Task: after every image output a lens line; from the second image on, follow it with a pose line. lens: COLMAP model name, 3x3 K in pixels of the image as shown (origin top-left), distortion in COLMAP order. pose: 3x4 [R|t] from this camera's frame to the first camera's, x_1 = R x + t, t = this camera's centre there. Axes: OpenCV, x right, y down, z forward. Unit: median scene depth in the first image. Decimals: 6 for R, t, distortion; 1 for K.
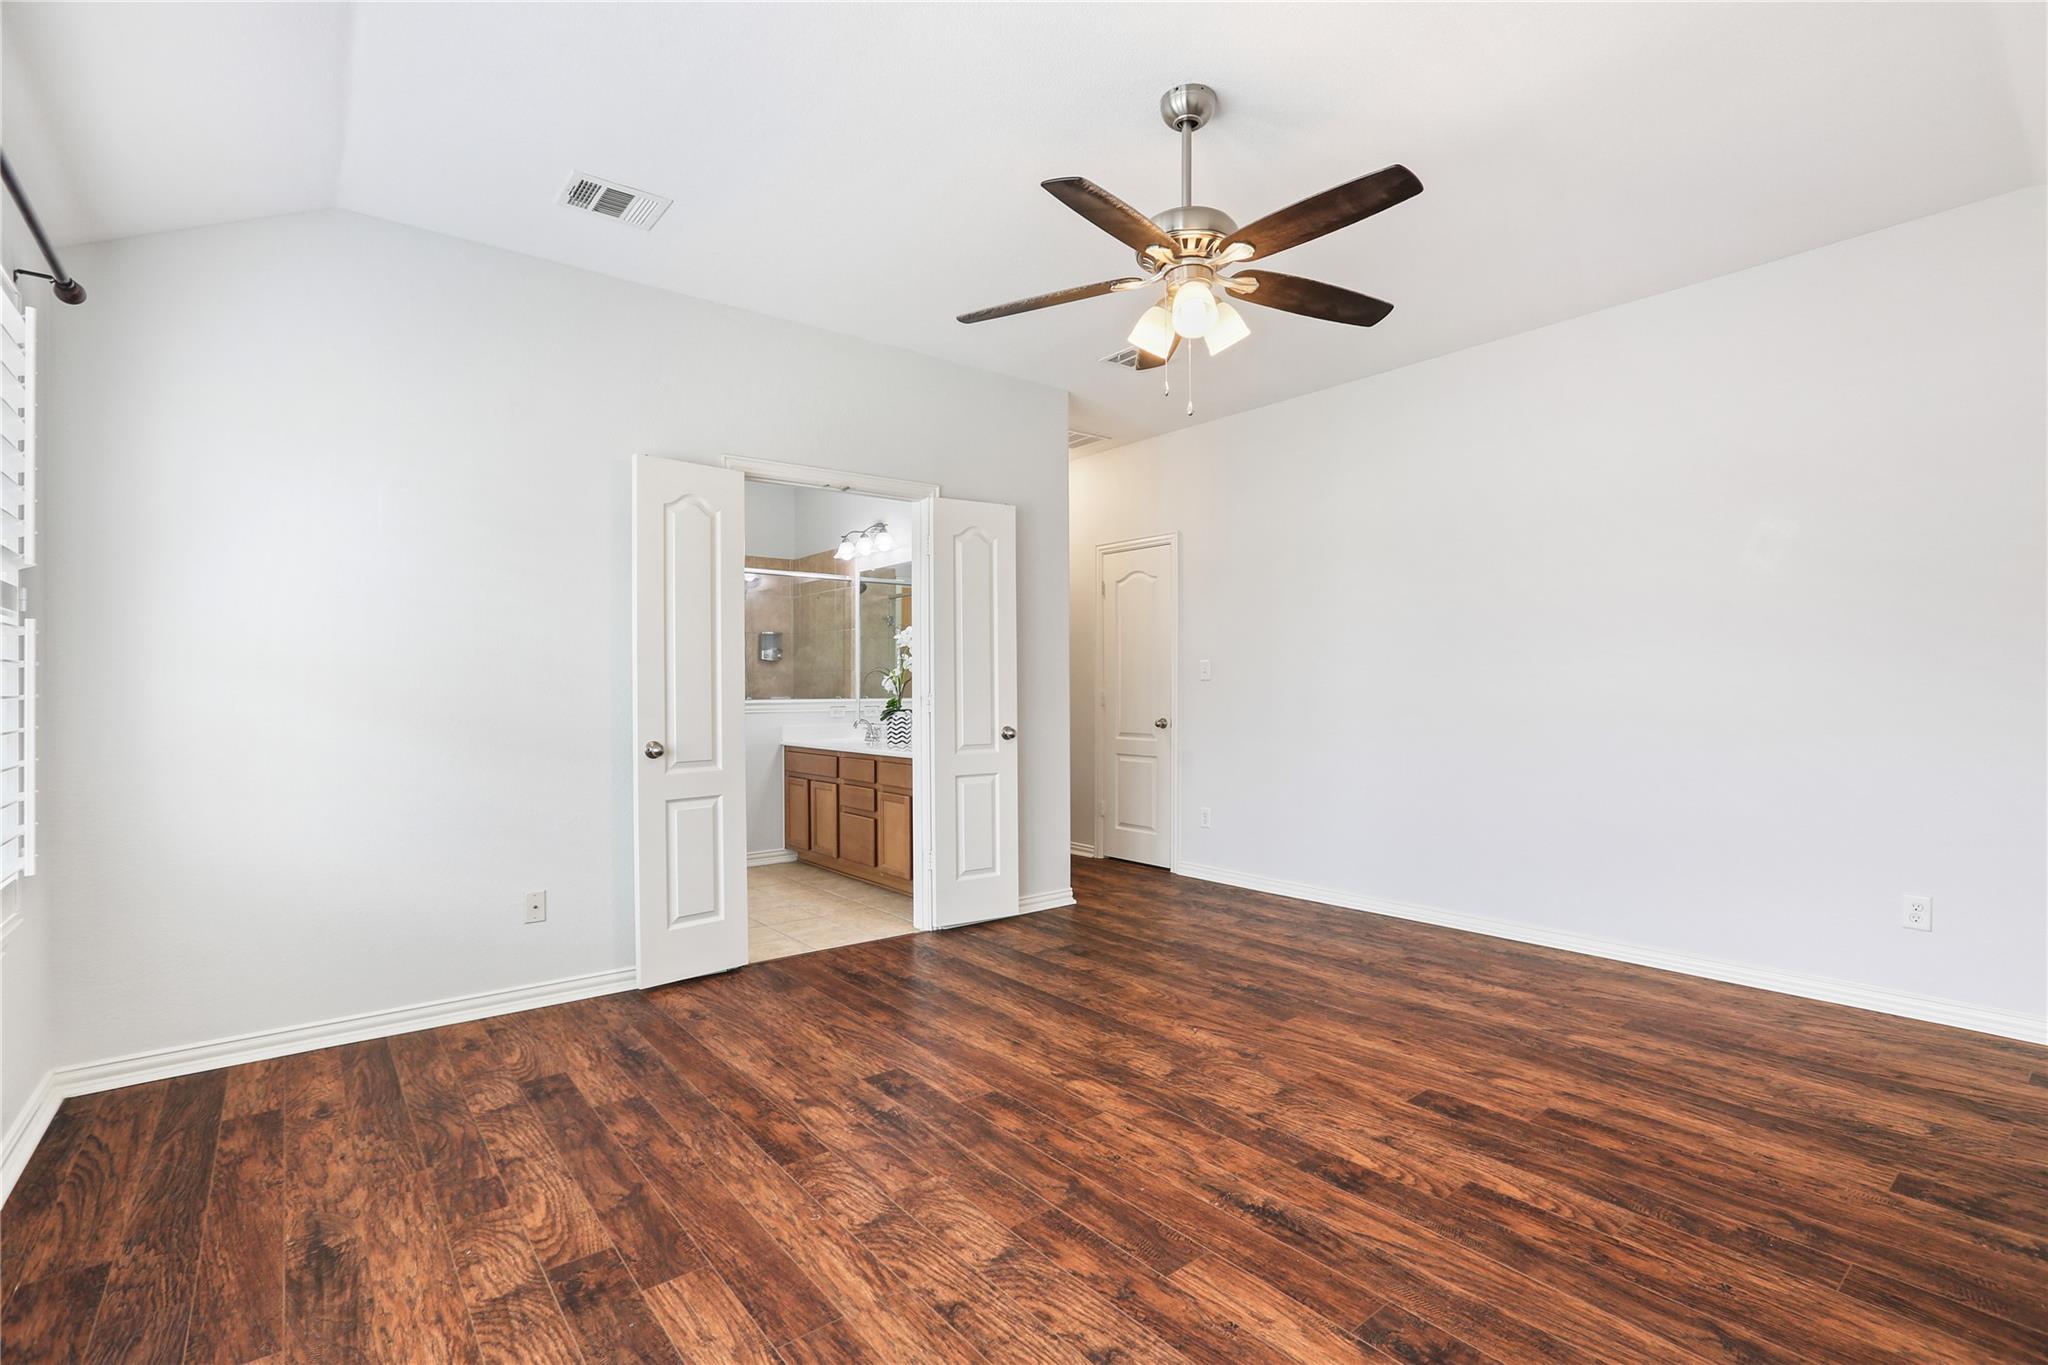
lens RADIAL K [[937.5, 0, 1033.8], [0, 937.5, 693.1], [0, 0, 1]] dist [-0.012862, 0.001639]
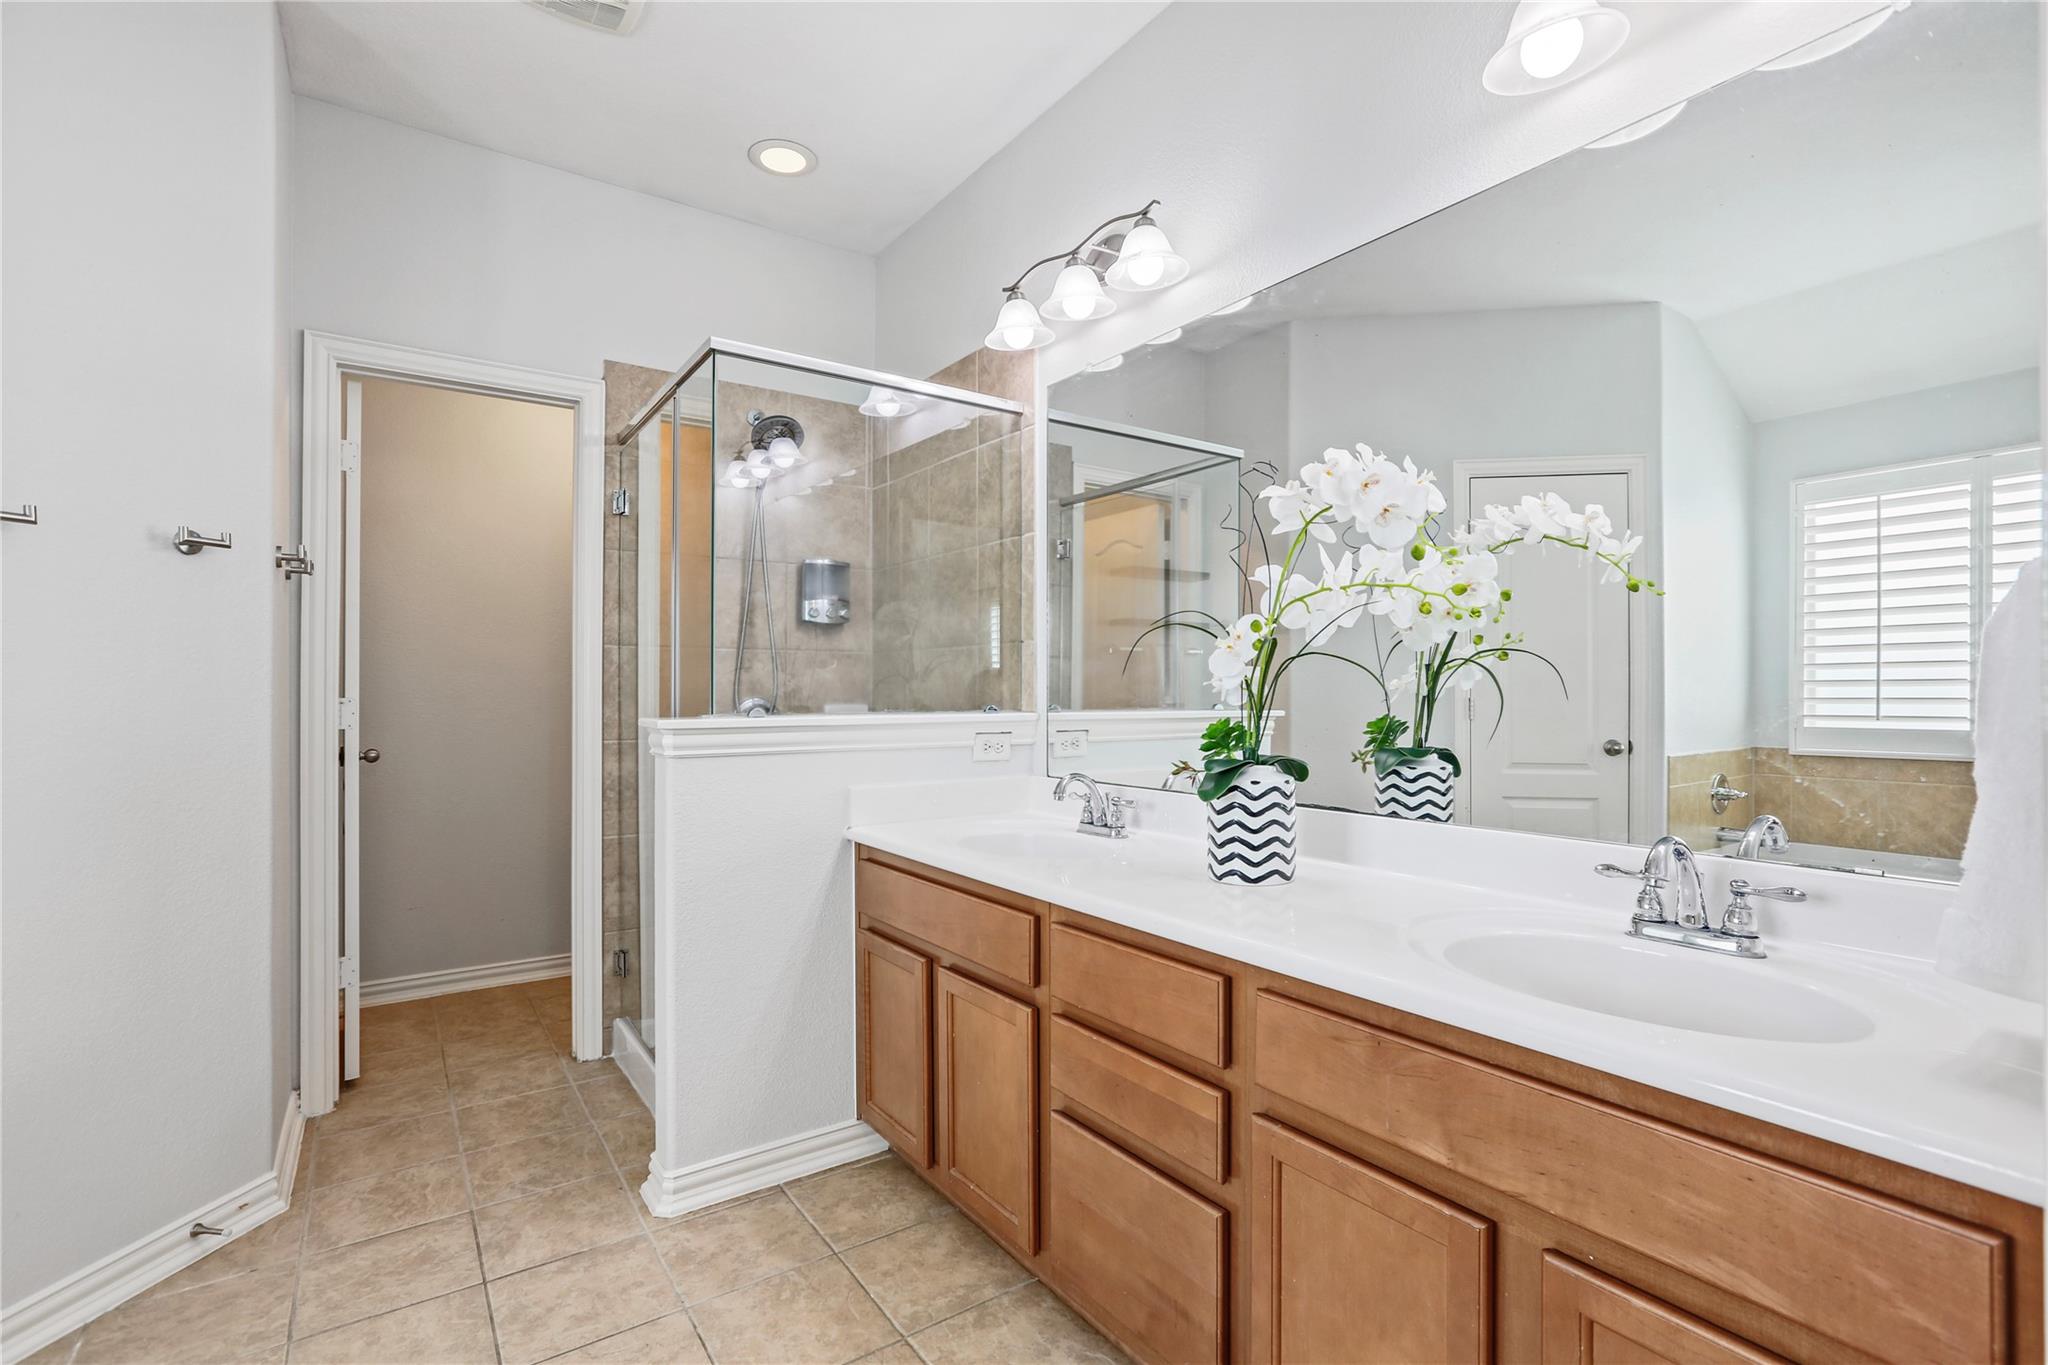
lens RADIAL K [[937.5, 0, 1018.9], [0, 937.5, 689.8], [0, 0, 1]] dist [-0.012862, 0.001639]
pose [[0.996855, 0.000380, -0.079248, -0.169390], [-0.000765, 0.999988, -0.004832, -0.001314], [0.079246, 0.004877, 0.996843, 0.622435]]
